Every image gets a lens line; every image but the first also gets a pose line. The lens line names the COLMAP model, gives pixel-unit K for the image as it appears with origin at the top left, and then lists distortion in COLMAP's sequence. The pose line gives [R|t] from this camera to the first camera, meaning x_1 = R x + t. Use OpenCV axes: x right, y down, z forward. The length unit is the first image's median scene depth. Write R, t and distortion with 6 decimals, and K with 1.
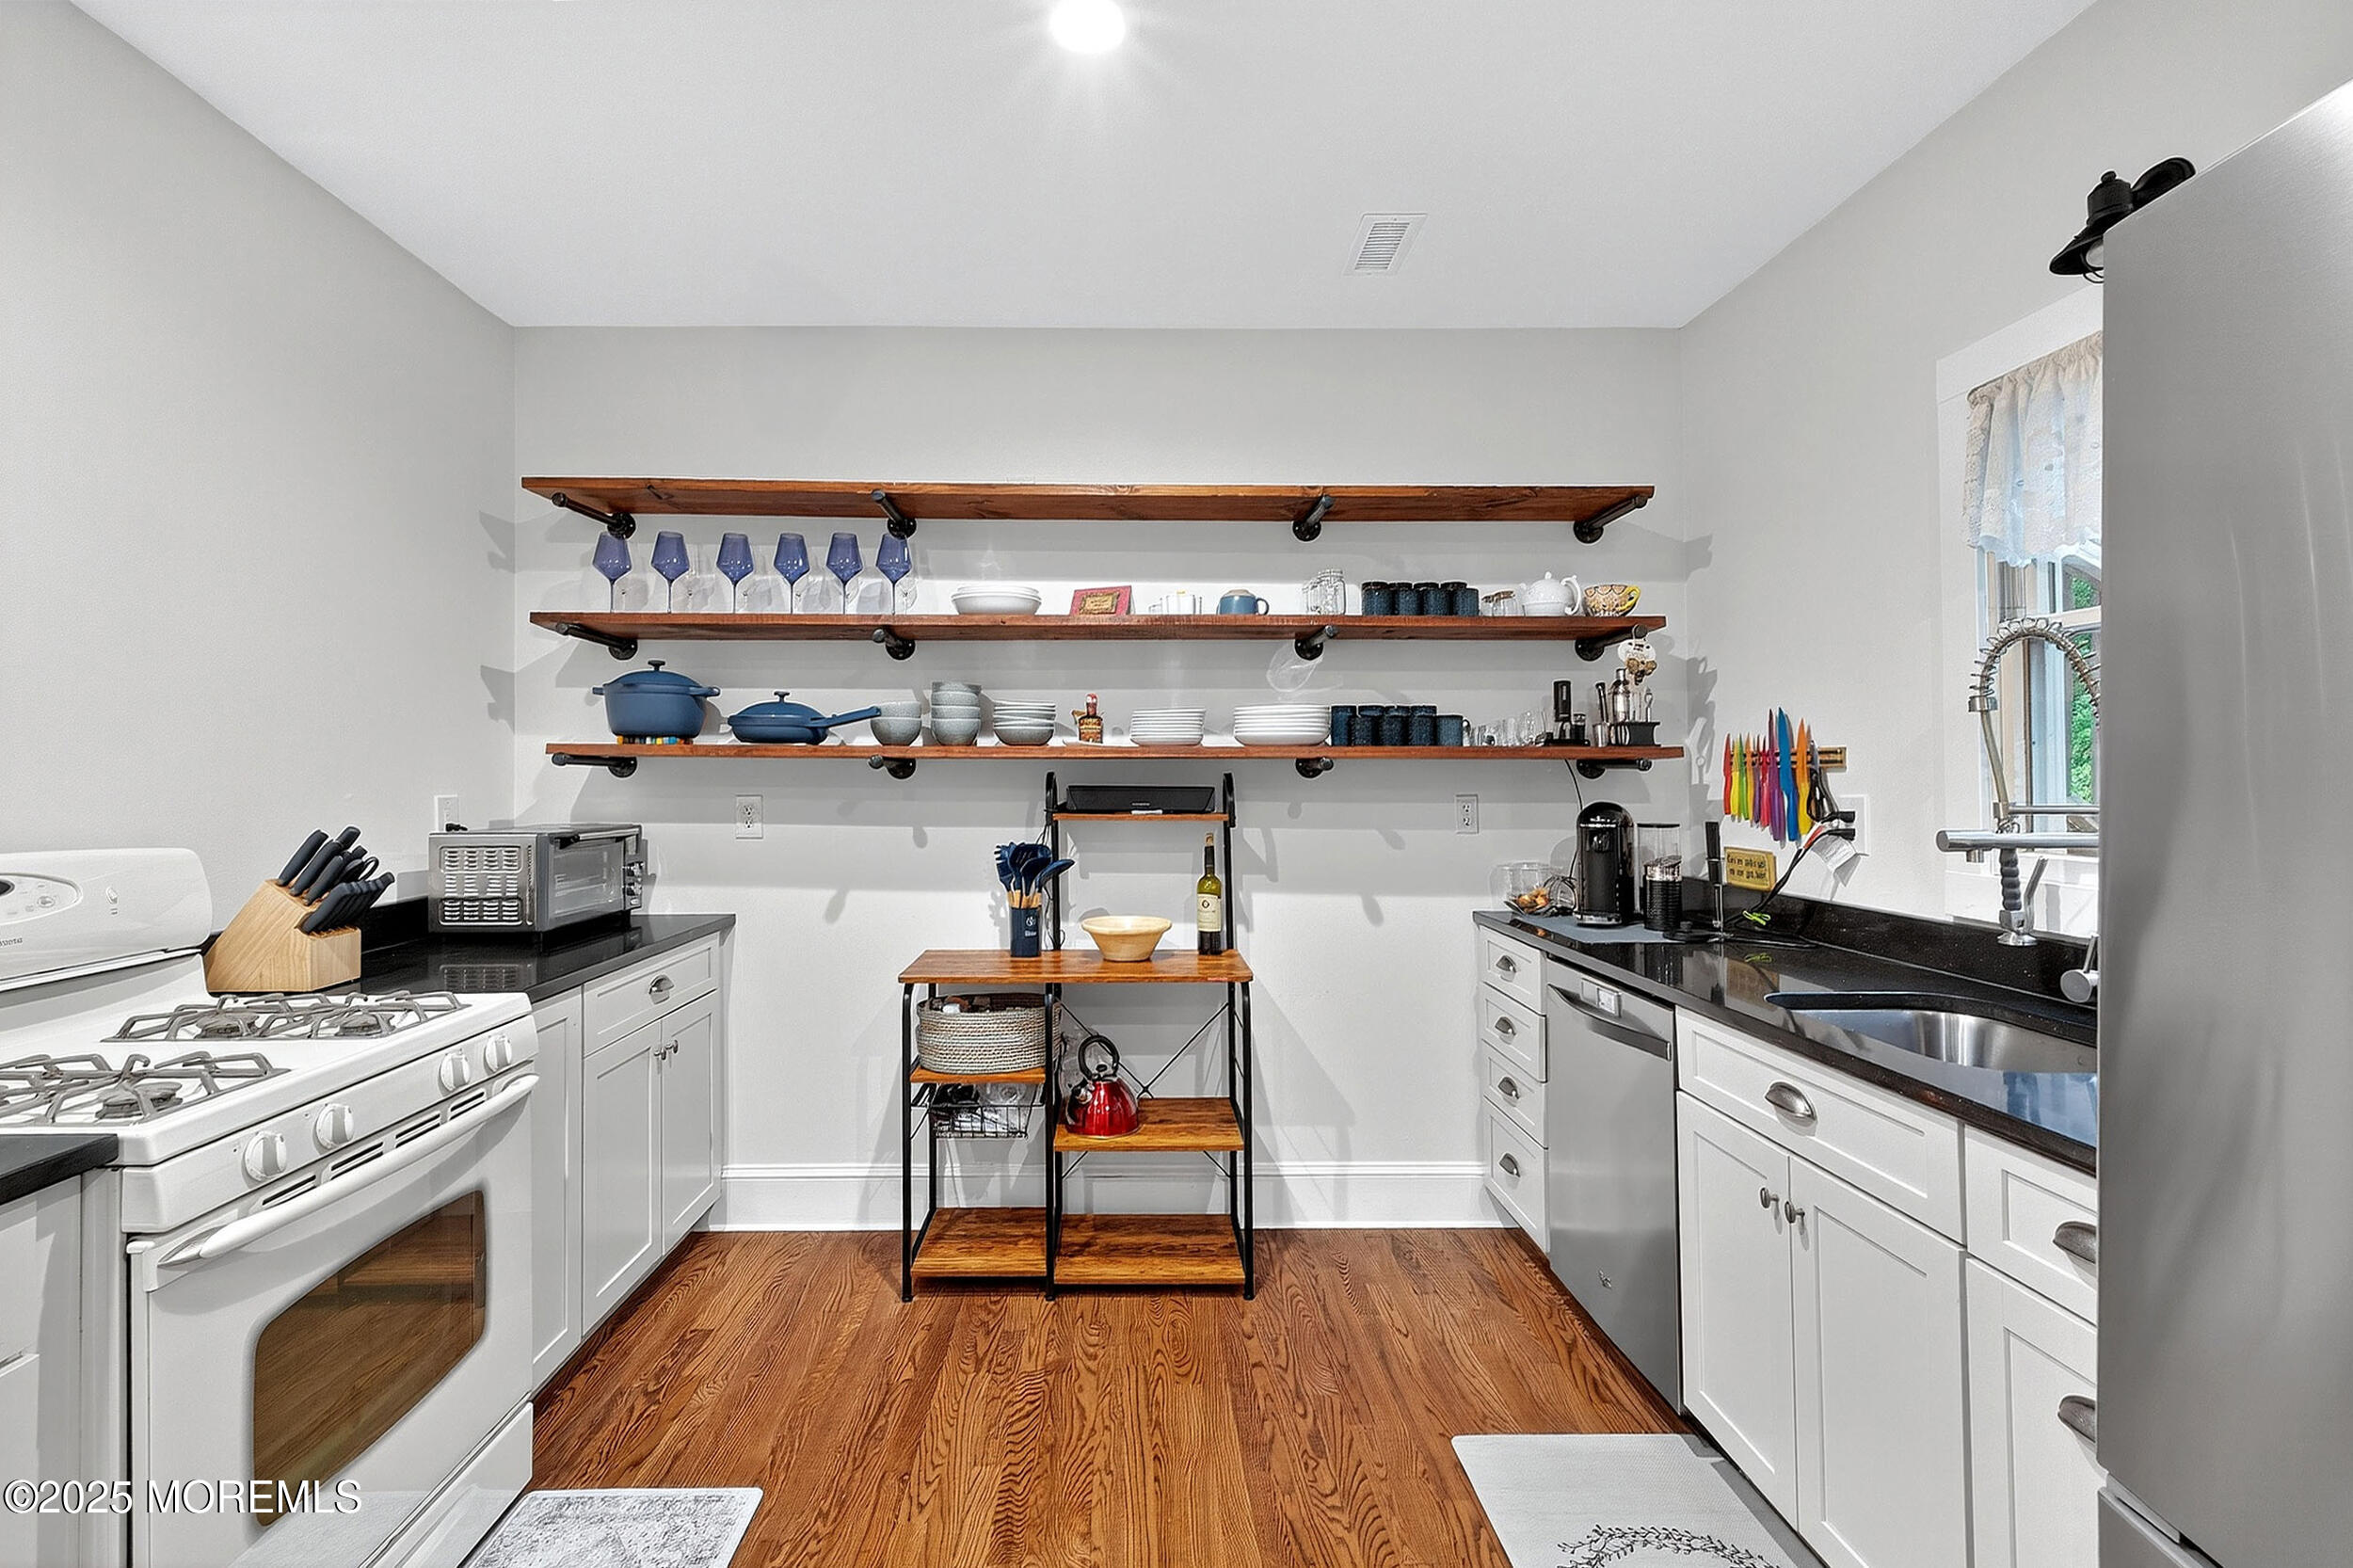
lens RADIAL K [[1074.9, 0, 1055.3], [0, 1074.9, 754.8], [0, 0, 1]] dist [0.009433, -0.000181]
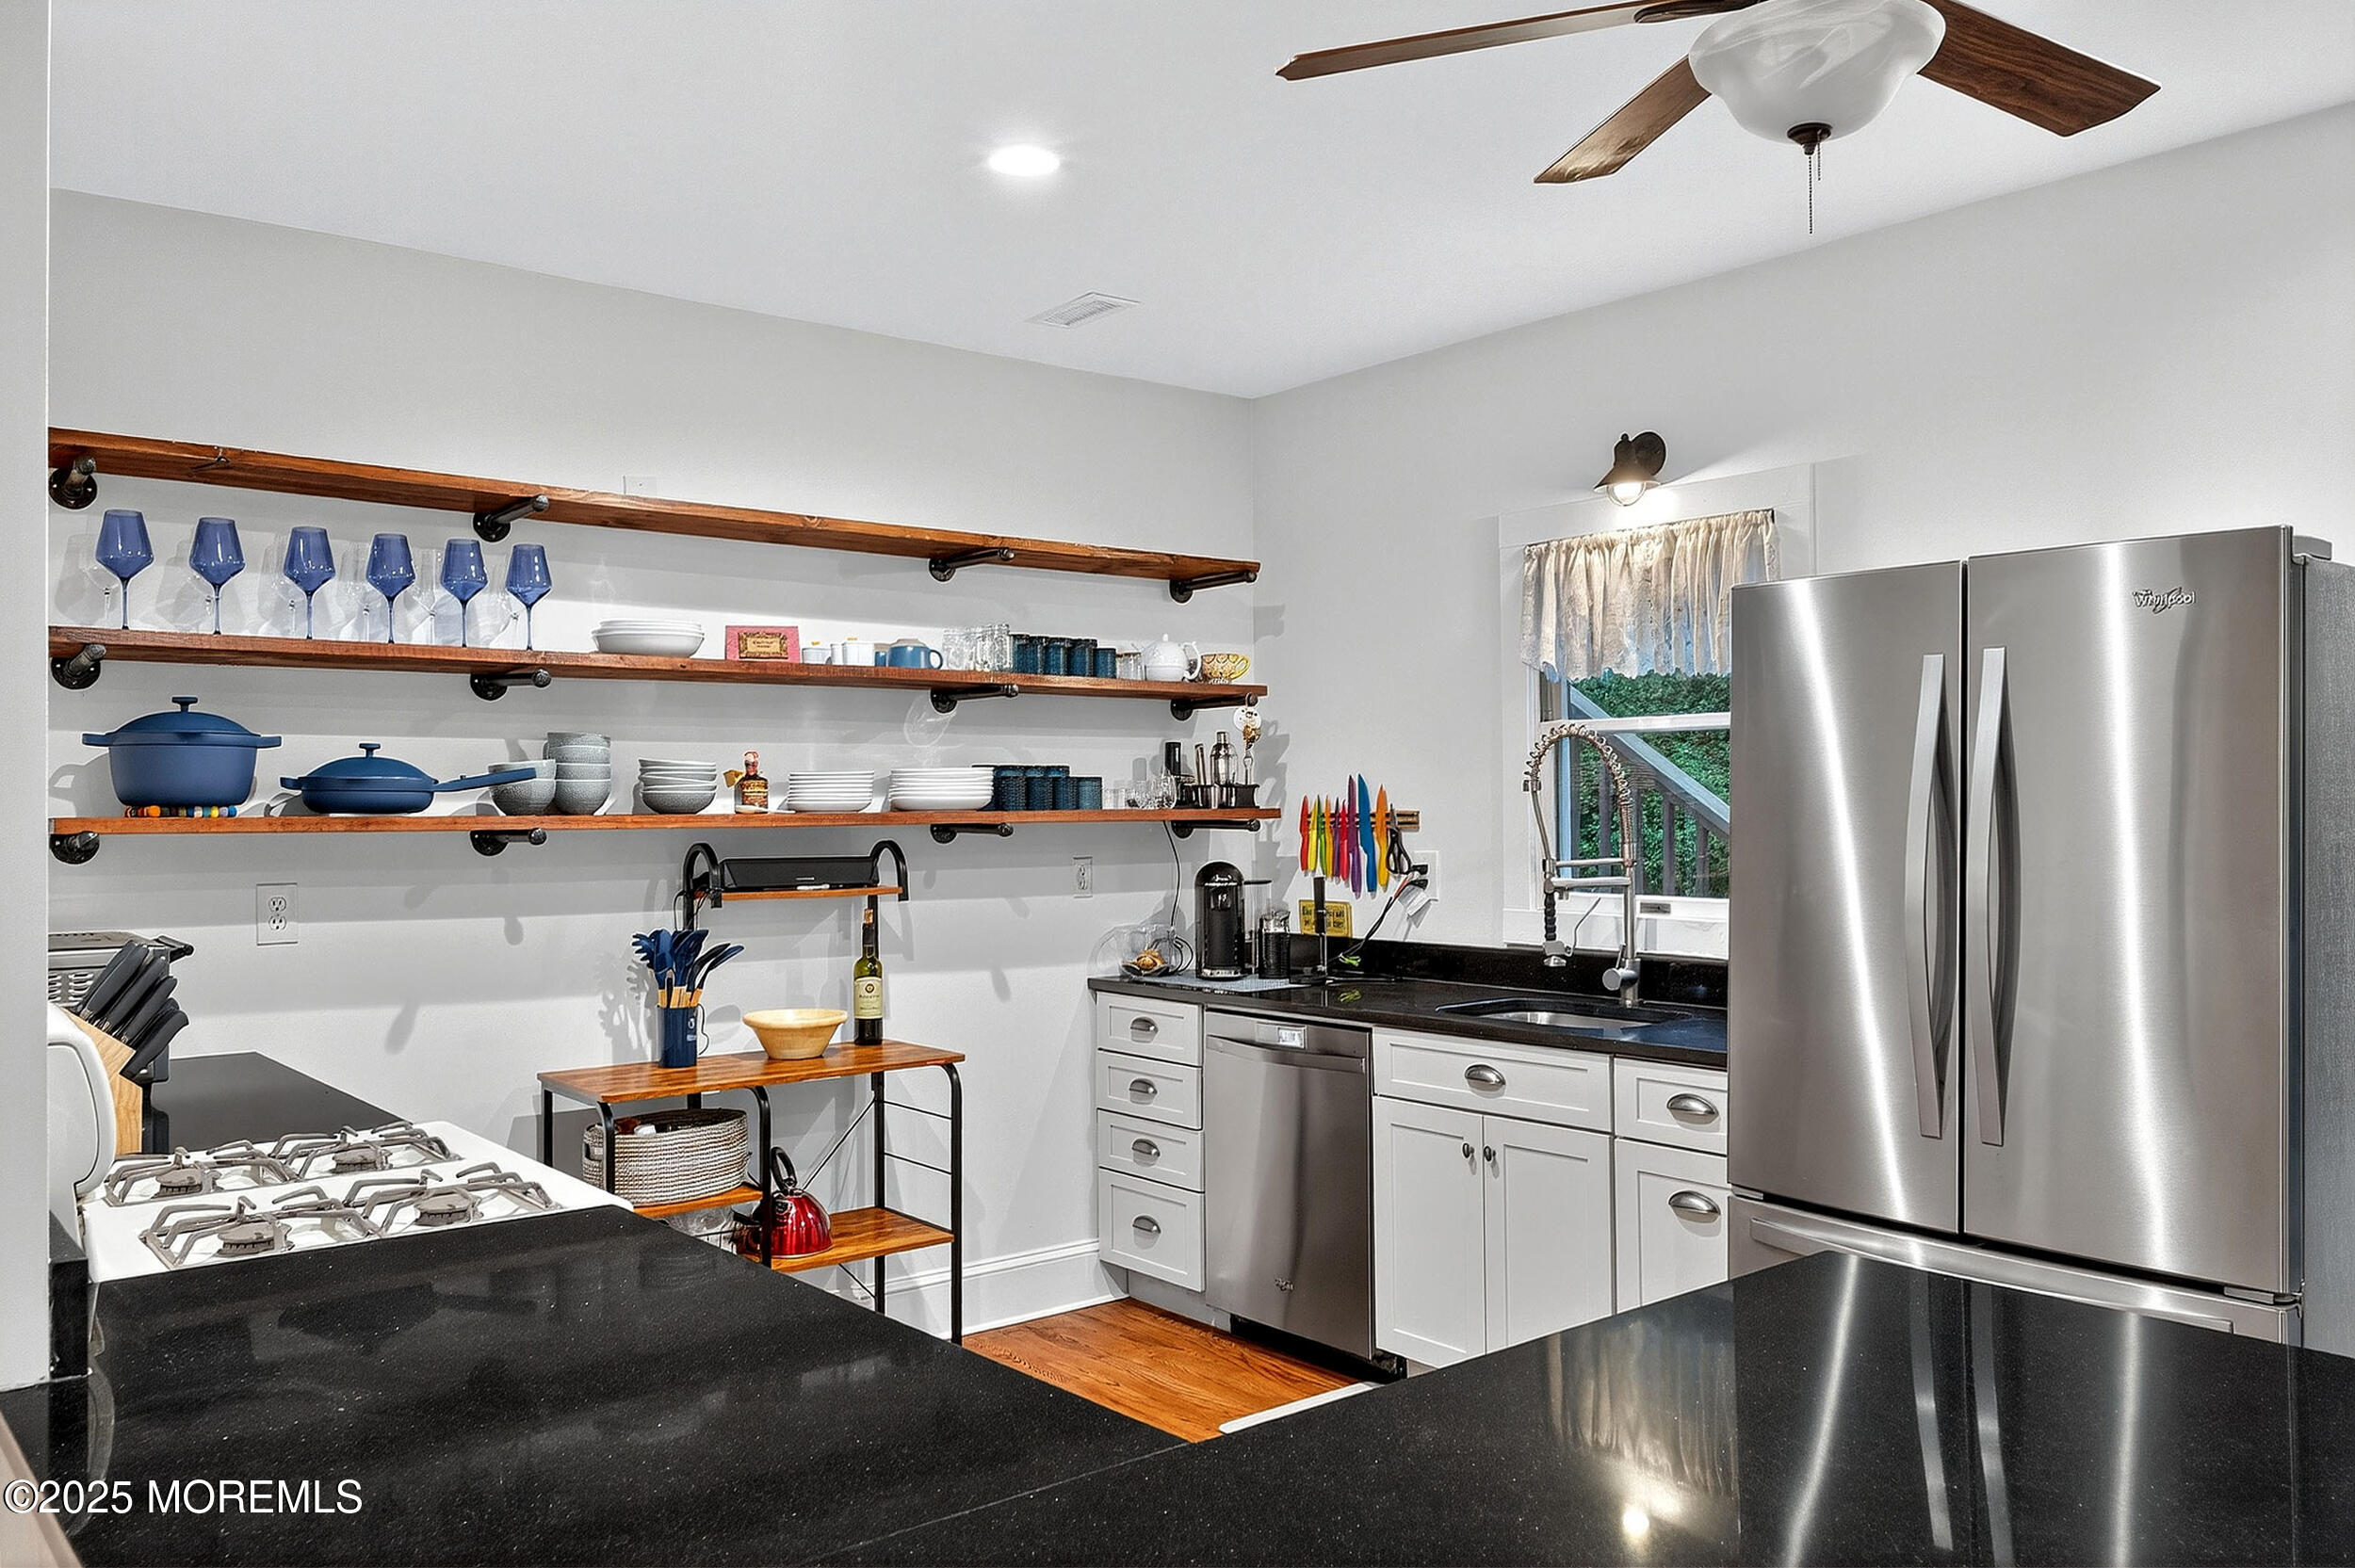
lens RADIAL K [[1819.2, 0, 1065.7], [0, 1819.2, 789.2], [0, 0, 1]] dist [0.011641, 0.004709]
pose [[0.801007, -0.003592, 0.598644, -0.637306], [0.000492, 0.999986, 0.005343, -0.034205], [-0.598655, -0.003985, 0.800997, -0.307082]]
